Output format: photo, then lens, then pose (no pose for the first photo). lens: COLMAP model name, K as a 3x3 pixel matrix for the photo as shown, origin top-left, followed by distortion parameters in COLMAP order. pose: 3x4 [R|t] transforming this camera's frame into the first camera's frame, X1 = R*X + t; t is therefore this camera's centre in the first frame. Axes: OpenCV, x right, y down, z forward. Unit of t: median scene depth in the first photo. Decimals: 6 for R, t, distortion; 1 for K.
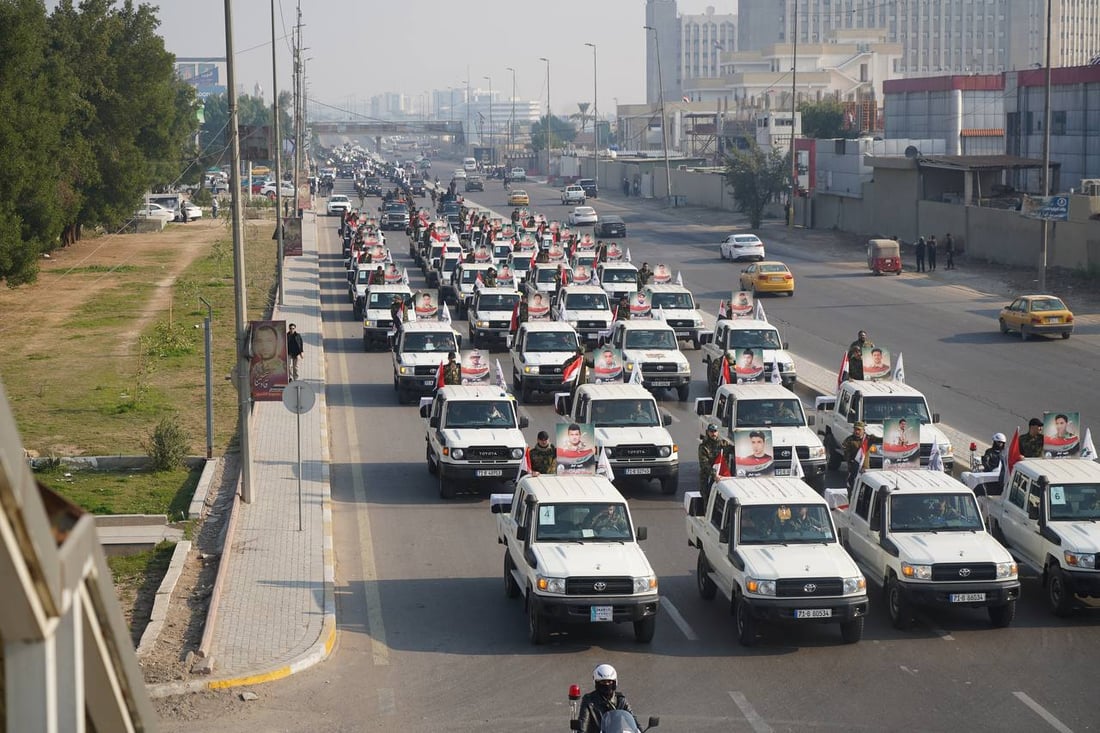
lens RADIAL K [[2167.3, 0, 531.2], [0, 2167.3, 367.4], [0, 0, 1]] dist [-0.041721, 0.064959]
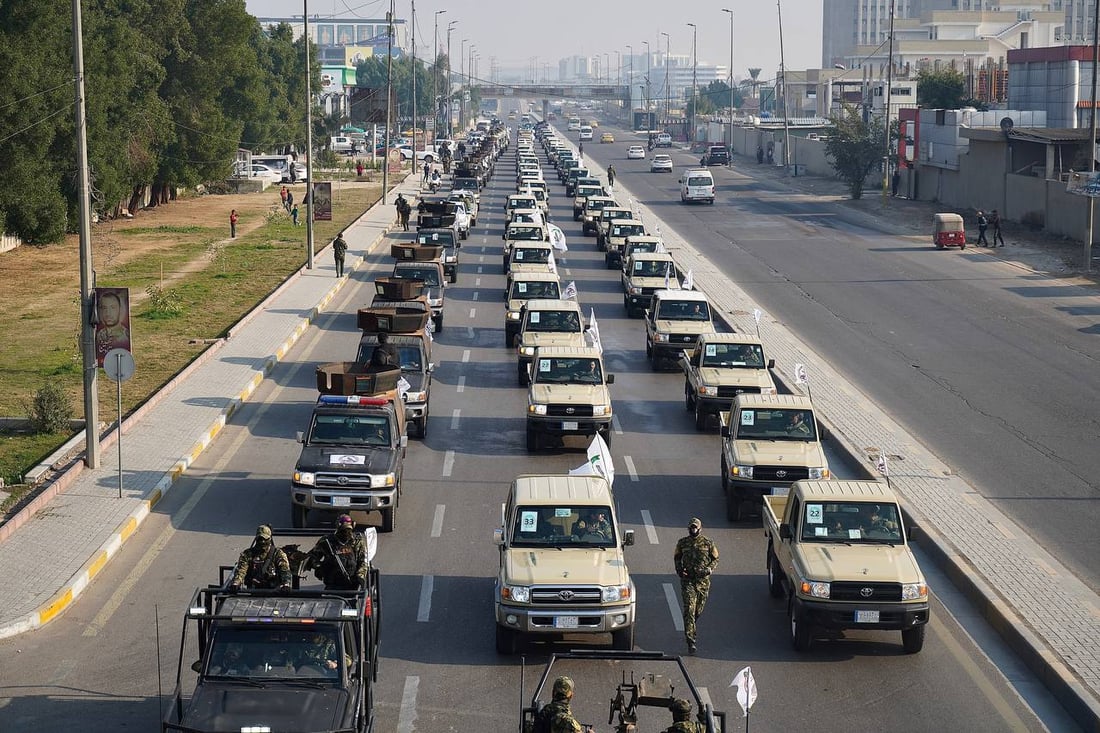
lens RADIAL K [[2167.3, 0, 531.2], [0, 2167.3, 367.4], [0, 0, 1]] dist [-0.041721, 0.064959]
pose [[0.995792, 0.022921, -0.088724, 0.047033], [-0.021445, 0.999616, 0.017549, -0.001859], [0.089093, -0.015572, 0.995902, 0.005172]]
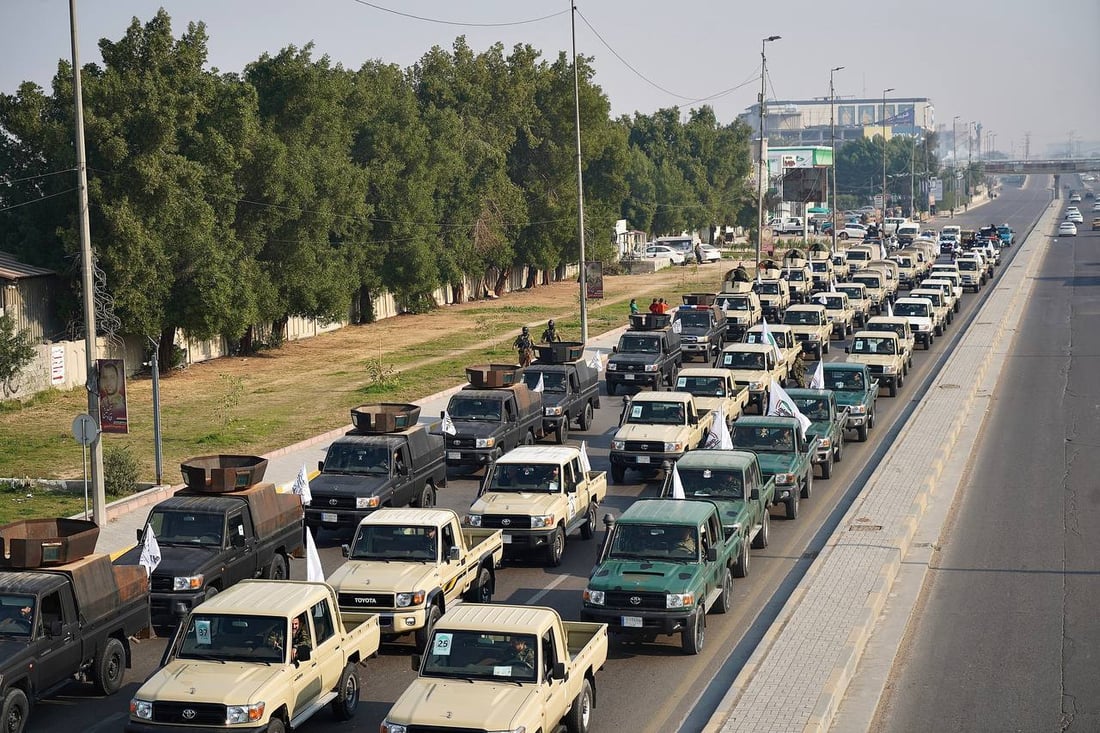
lens RADIAL K [[2167.3, 0, 531.2], [0, 2167.3, 367.4], [0, 0, 1]] dist [-0.041721, 0.064959]
pose [[0.939915, 0.015014, -0.341078, 0.130665], [-0.021293, 0.999666, -0.014673, -0.001730], [0.340744, 0.021054, 0.939920, 0.013678]]
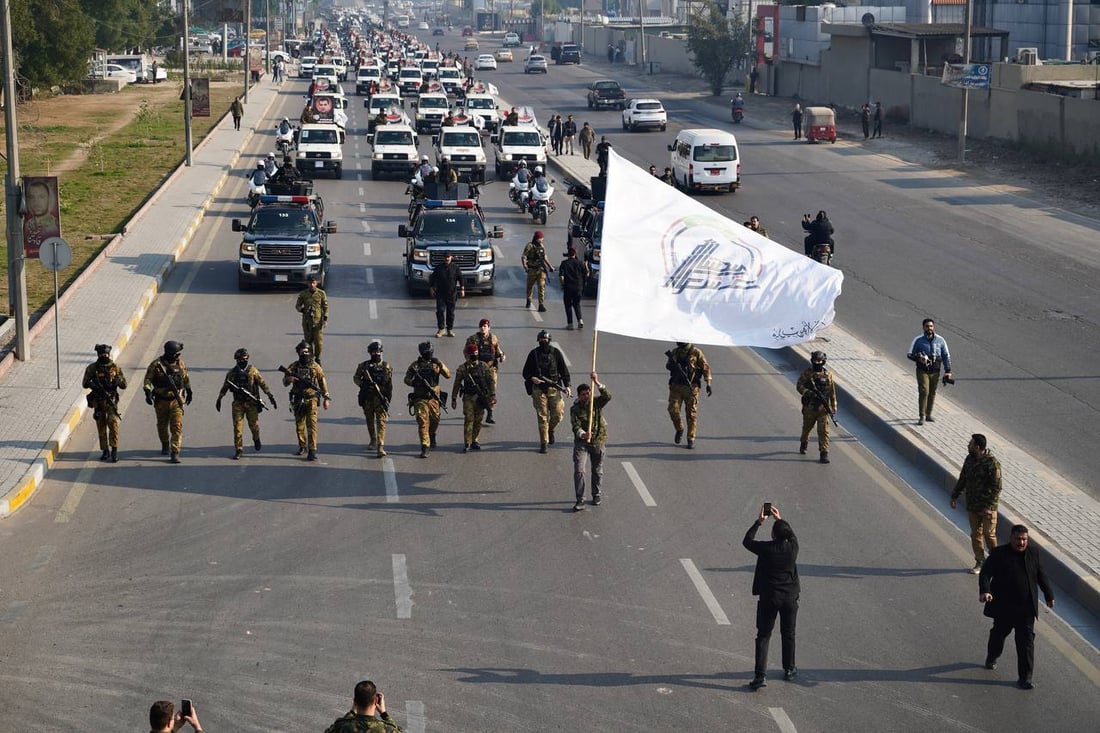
lens RADIAL K [[2167.3, 0, 531.2], [0, 2167.3, 367.4], [0, 0, 1]] dist [-0.041721, 0.064959]
pose [[0.999848, 0.012302, -0.012372, 0.033579], [-0.011532, 0.998105, 0.060437, 0.000909], [0.013092, -0.060285, 0.998095, 0.004096]]
